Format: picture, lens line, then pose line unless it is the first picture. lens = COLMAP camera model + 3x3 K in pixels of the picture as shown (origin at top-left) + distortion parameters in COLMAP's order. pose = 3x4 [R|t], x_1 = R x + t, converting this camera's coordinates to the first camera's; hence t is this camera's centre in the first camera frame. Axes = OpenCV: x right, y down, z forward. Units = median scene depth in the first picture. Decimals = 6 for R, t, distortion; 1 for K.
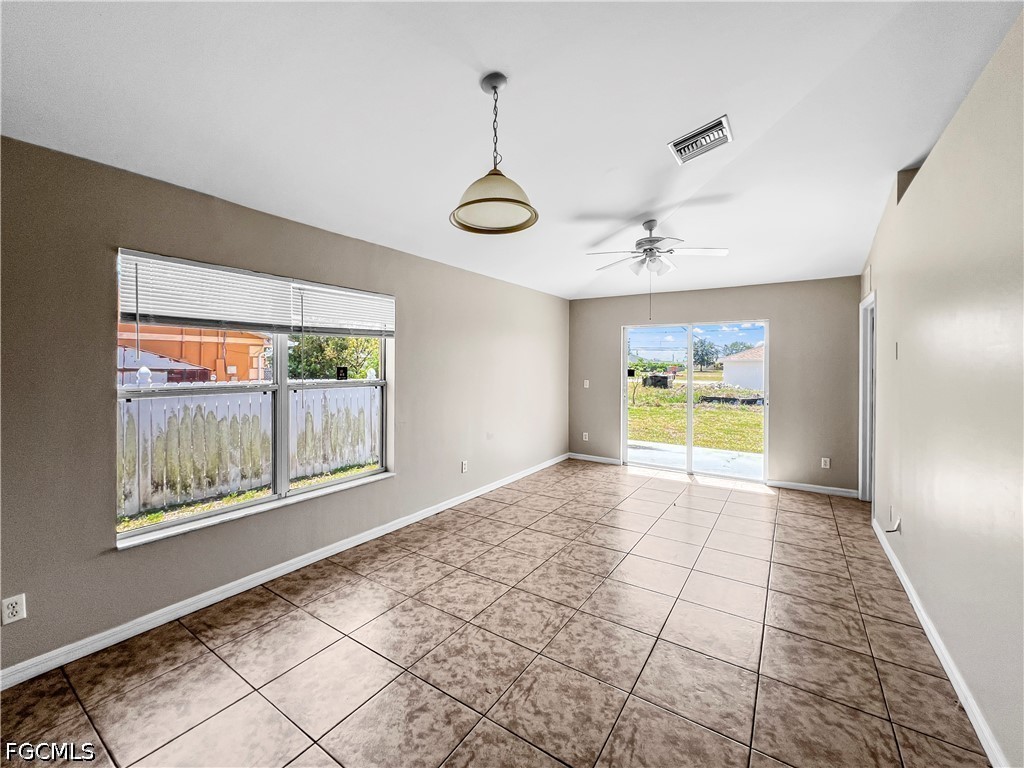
lens RADIAL K [[423.1, 0, 503.2], [0, 423.1, 364.4], [0, 0, 1]] dist [0.000300, 0.000375]
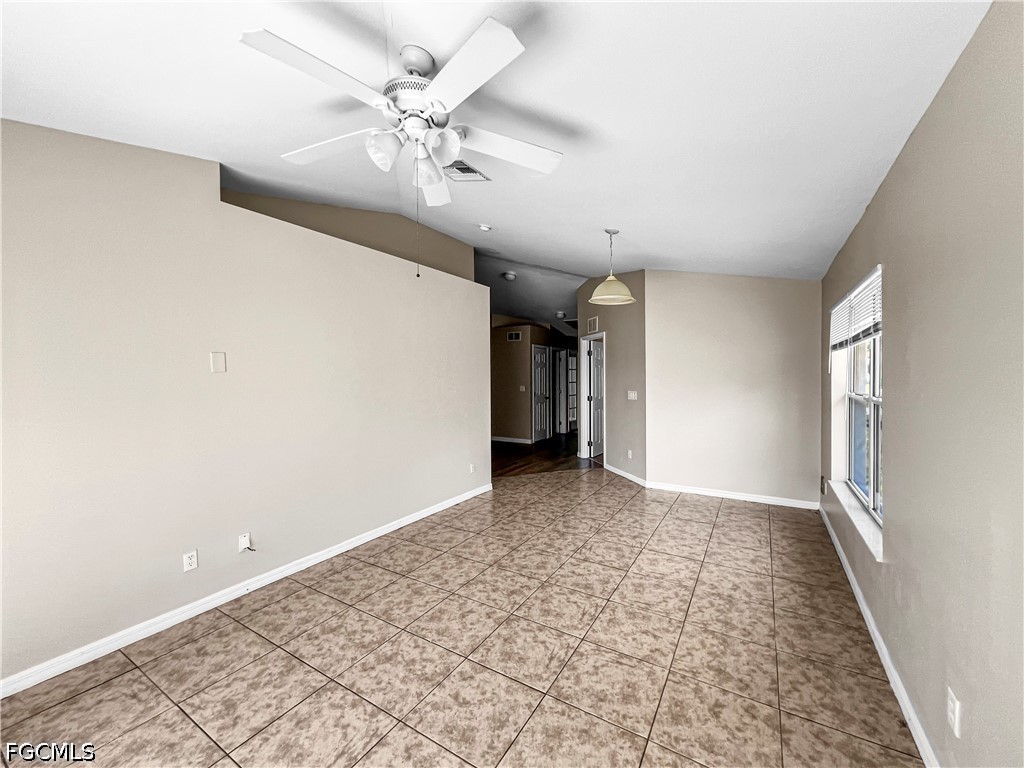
lens RADIAL K [[415.0, 0, 509.5], [0, 415.0, 362.3], [0, 0, 1]] dist [0.000426, 0.000160]
pose [[-0.998457, -0.001551, -0.055515, 0.300382], [0.000172, 0.999519, -0.031013, -0.002152], [0.055536, -0.030975, -0.997976, 1.570701]]
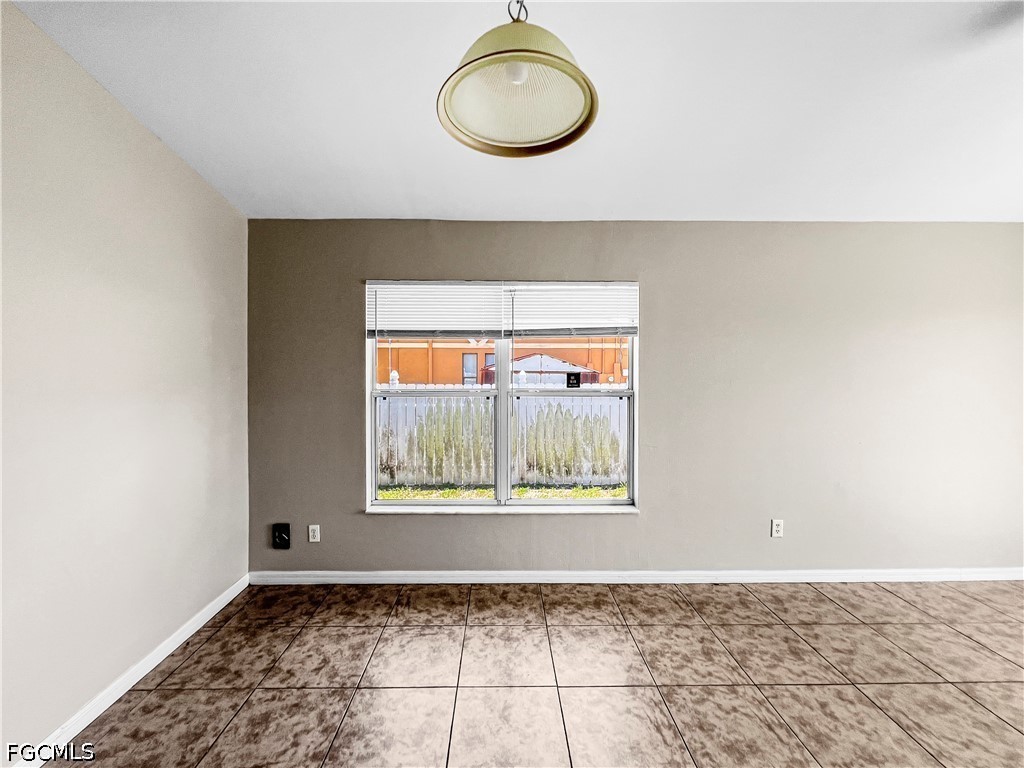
lens RADIAL K [[419.5, 0, 508.0], [0, 419.5, 370.3], [0, 0, 1]] dist [-0.002095, 0.000824]
pose [[0.579577, 0.005579, -0.814898, 0.230162], [0.001082, 0.999970, 0.007615, -0.005417], [0.814917, -0.005295, 0.579554, 0.360564]]
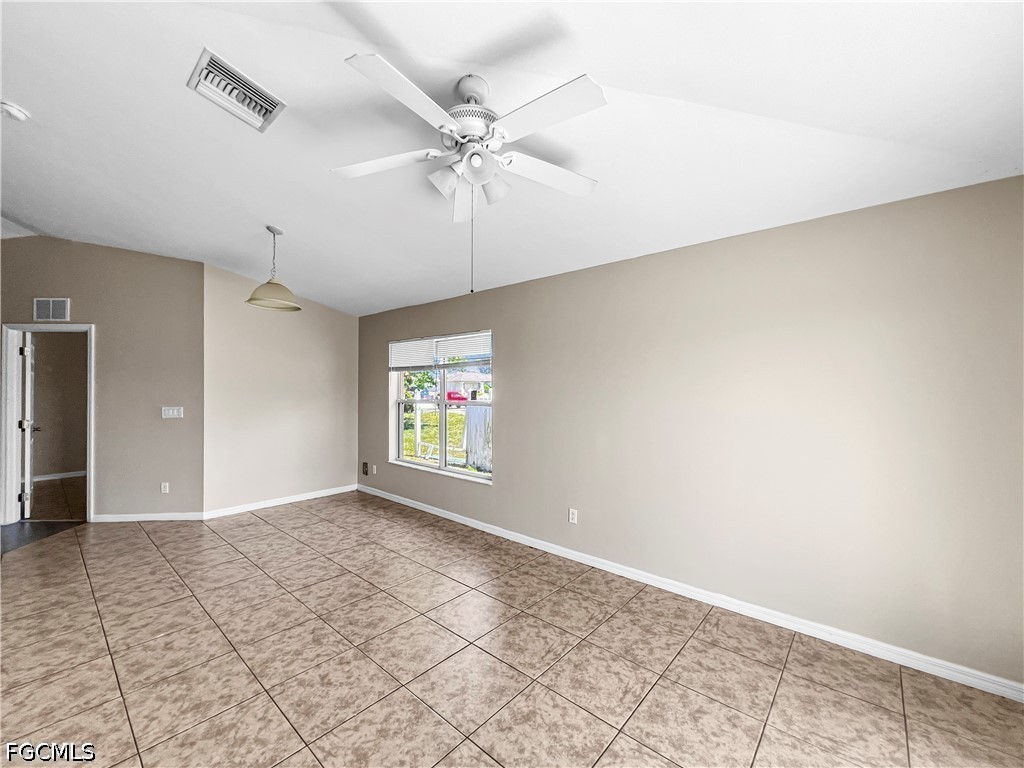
lens RADIAL K [[415.4, 0, 510.0], [0, 415.4, 392.0], [0, 0, 1]] dist [-0.001507, 0.000465]
pose [[-0.115891, 0.006942, -0.993238, 0.852411], [-0.003028, 0.999968, 0.007342, 0.000287], [0.993257, 0.003859, -0.115867, 1.179125]]
